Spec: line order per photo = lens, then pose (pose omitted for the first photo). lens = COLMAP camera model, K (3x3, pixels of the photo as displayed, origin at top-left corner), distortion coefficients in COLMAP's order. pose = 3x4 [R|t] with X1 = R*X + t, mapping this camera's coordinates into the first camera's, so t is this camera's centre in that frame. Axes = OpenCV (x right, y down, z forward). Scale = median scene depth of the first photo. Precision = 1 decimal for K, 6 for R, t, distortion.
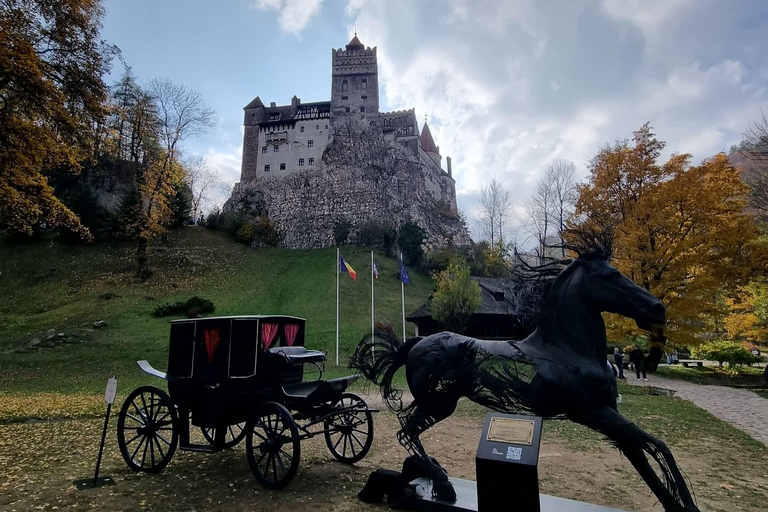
lens RADIAL K [[417.7, 0, 384.0], [0, 417.7, 256.0], [0, 0, 1]] dist [-0.022378, -0.000062]
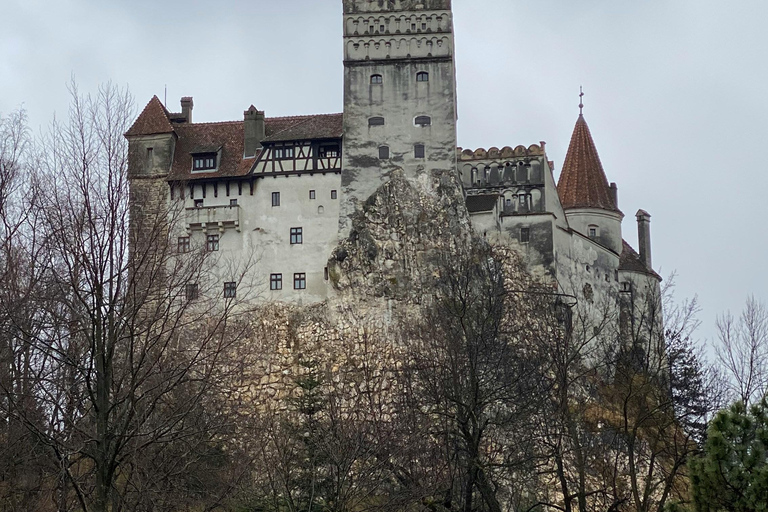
lens RADIAL K [[2054.6, 0, 384.0], [0, 2054.6, 256.0], [0, 0, 1]] dist [-0.023258, -0.233815]
pose [[0.999293, -0.008272, -0.036672, -0.012446], [0.008314, 0.999965, 0.000982, -0.248973], [0.036662, -0.001286, 0.999327, -1.056026]]
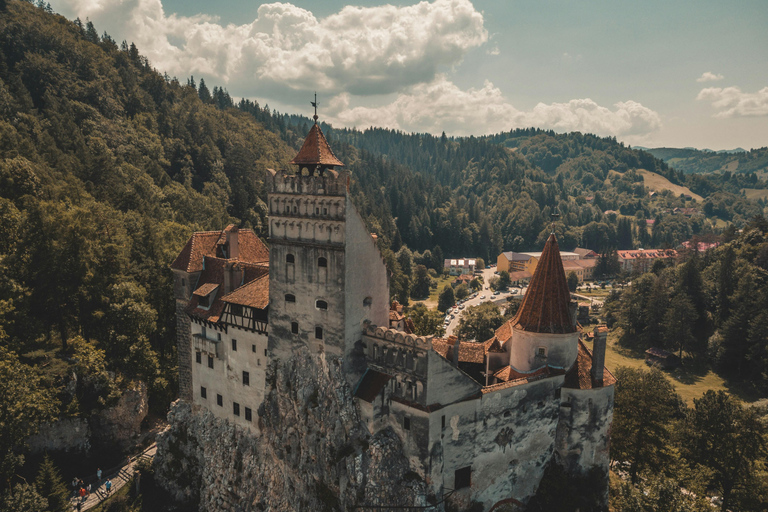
lens RADIAL K [[570.3, 0, 380.4], [0, 570.3, 289.1], [0, 0, 1]] dist [0.022009, -0.002332]
pose [[0.849122, 0.125589, -0.513050, 0.317274], [0.082376, 0.927950, 0.363488, -0.615395], [0.521734, -0.350908, 0.777597, 0.566435]]
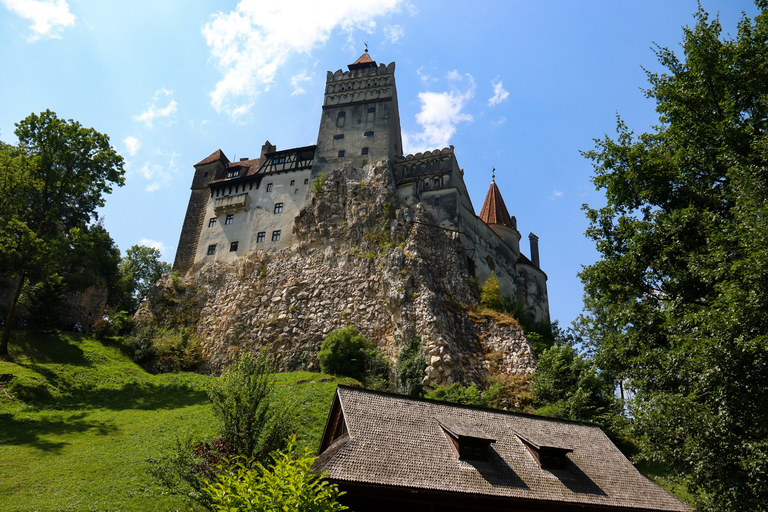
lens RADIAL K [[613.7, 0, 387.2], [0, 613.7, 271.9], [0, 0, 1]] dist [-0.126204, 0.000706]
pose [[0.980646, -0.021799, -0.194570, 0.147607], [-0.027576, 0.968497, -0.247493, 0.034690], [0.193835, 0.248068, 0.949152, 0.210400]]
